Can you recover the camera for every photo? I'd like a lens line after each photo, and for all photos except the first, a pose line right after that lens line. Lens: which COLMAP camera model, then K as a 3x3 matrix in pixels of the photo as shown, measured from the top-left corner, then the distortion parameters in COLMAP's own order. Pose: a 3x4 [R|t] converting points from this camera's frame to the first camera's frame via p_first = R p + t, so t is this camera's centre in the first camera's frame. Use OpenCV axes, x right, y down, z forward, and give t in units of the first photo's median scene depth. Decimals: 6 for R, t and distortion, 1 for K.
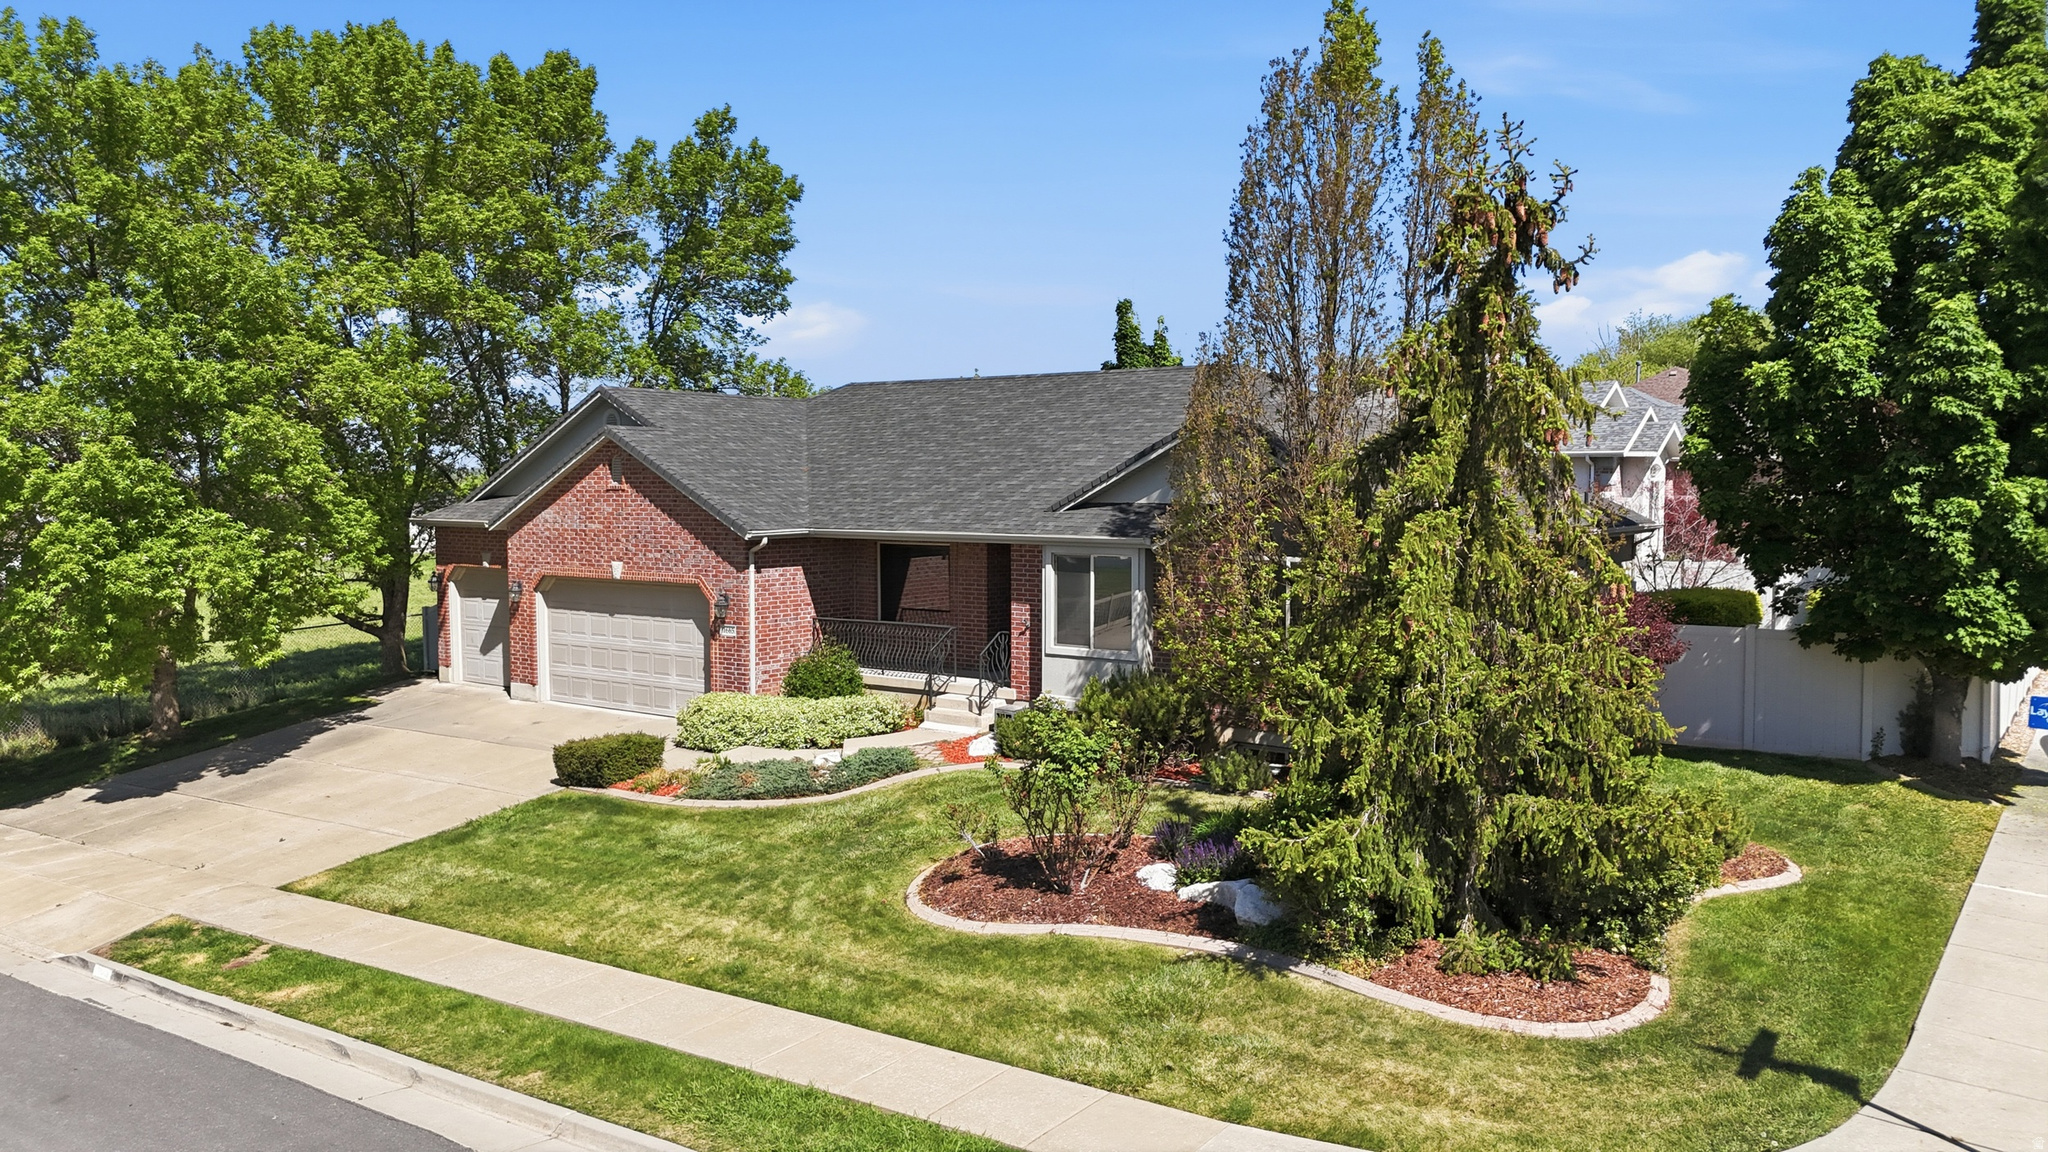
lens RADIAL K [[1504.4, 0, 1027.1], [0, 1504.4, 579.7], [0, 0, 1]] dist [0.074757, -0.070388]
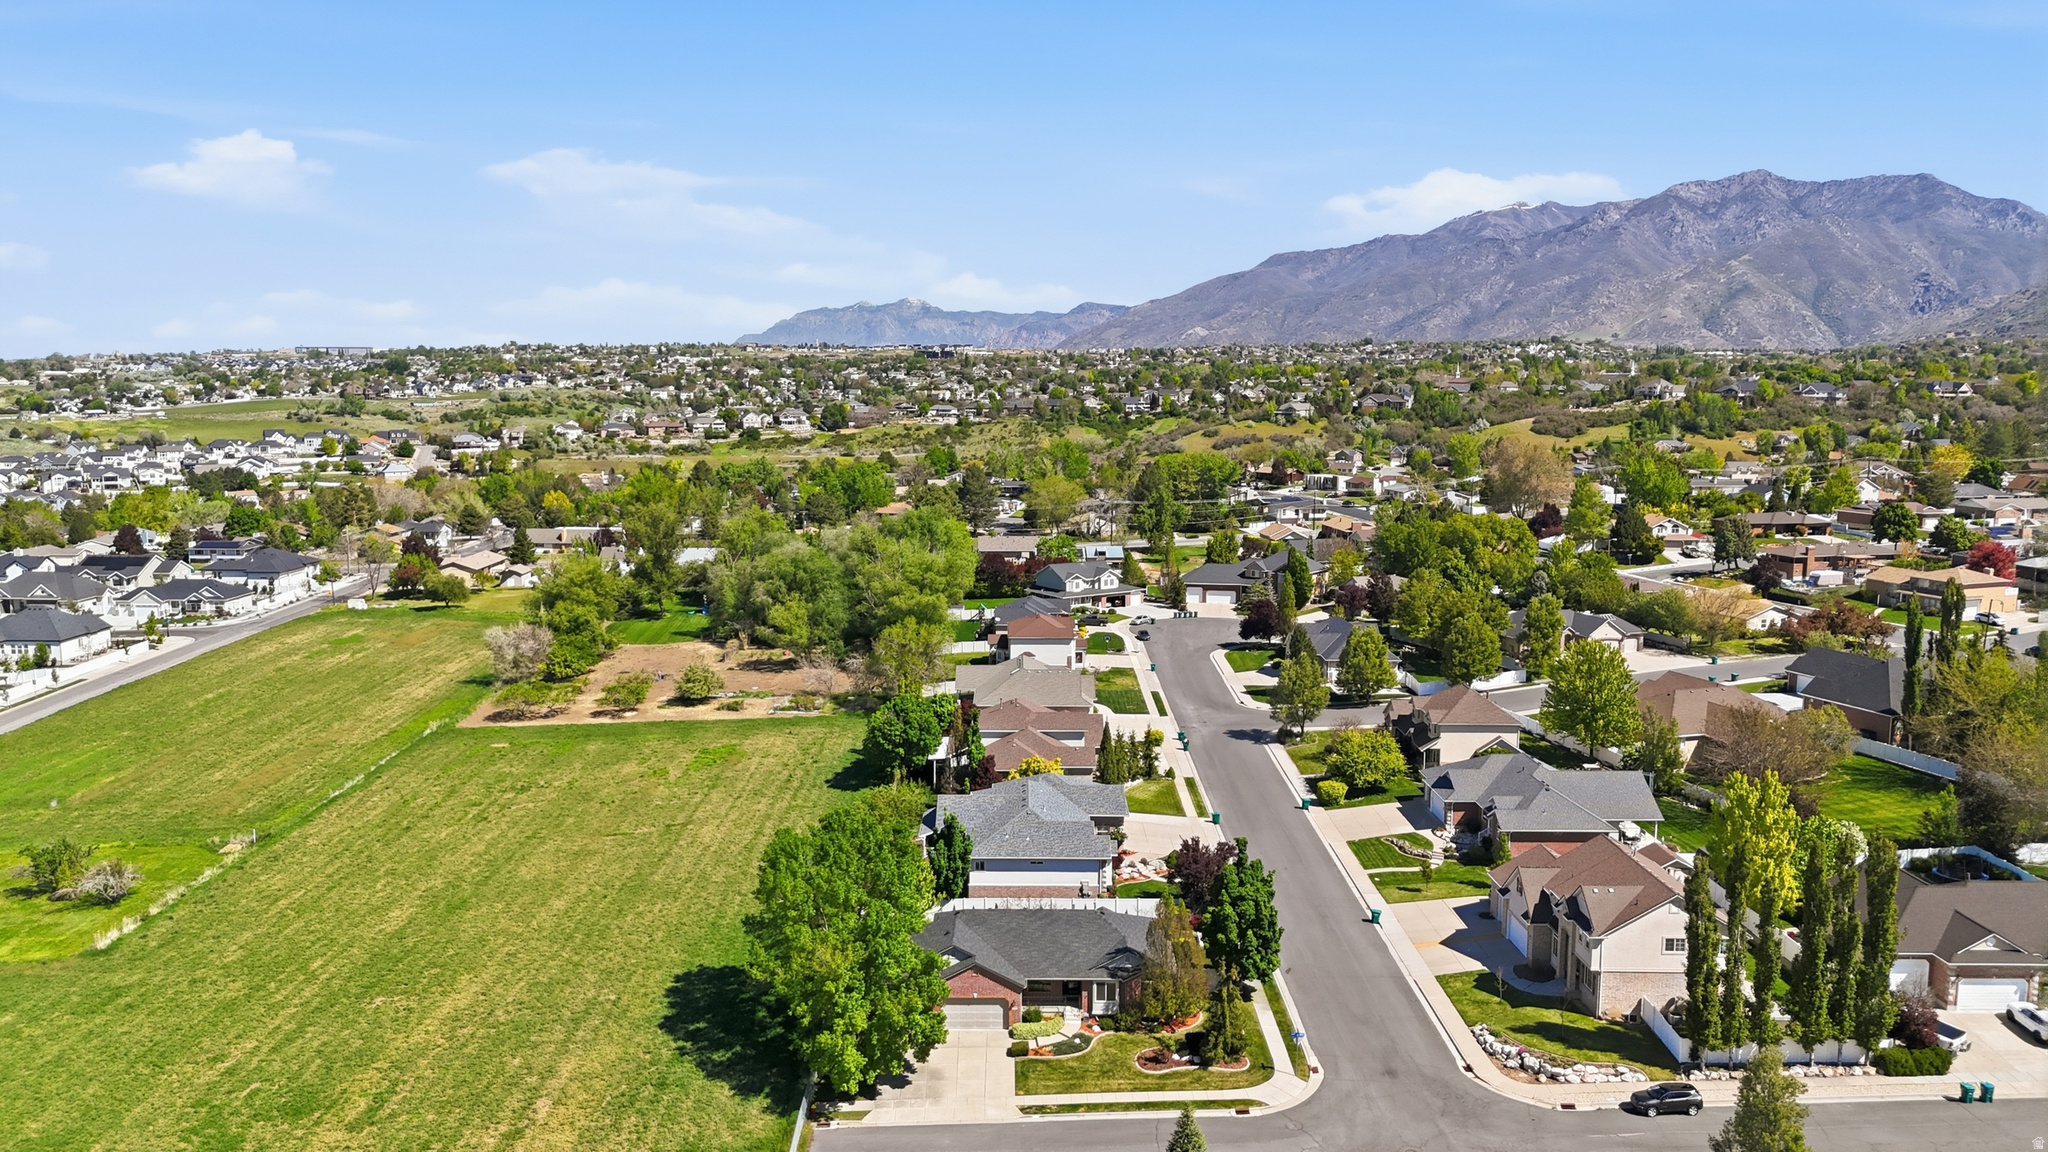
lens RADIAL K [[1504.4, 0, 1027.1], [0, 1504.4, 579.7], [0, 0, 1]] dist [0.074757, -0.070388]
pose [[0.804006, -0.081639, 0.588990, -3.605038], [0.035082, 0.995317, 0.090070, -2.162610], [-0.593585, -0.051754, 0.803106, -3.317888]]
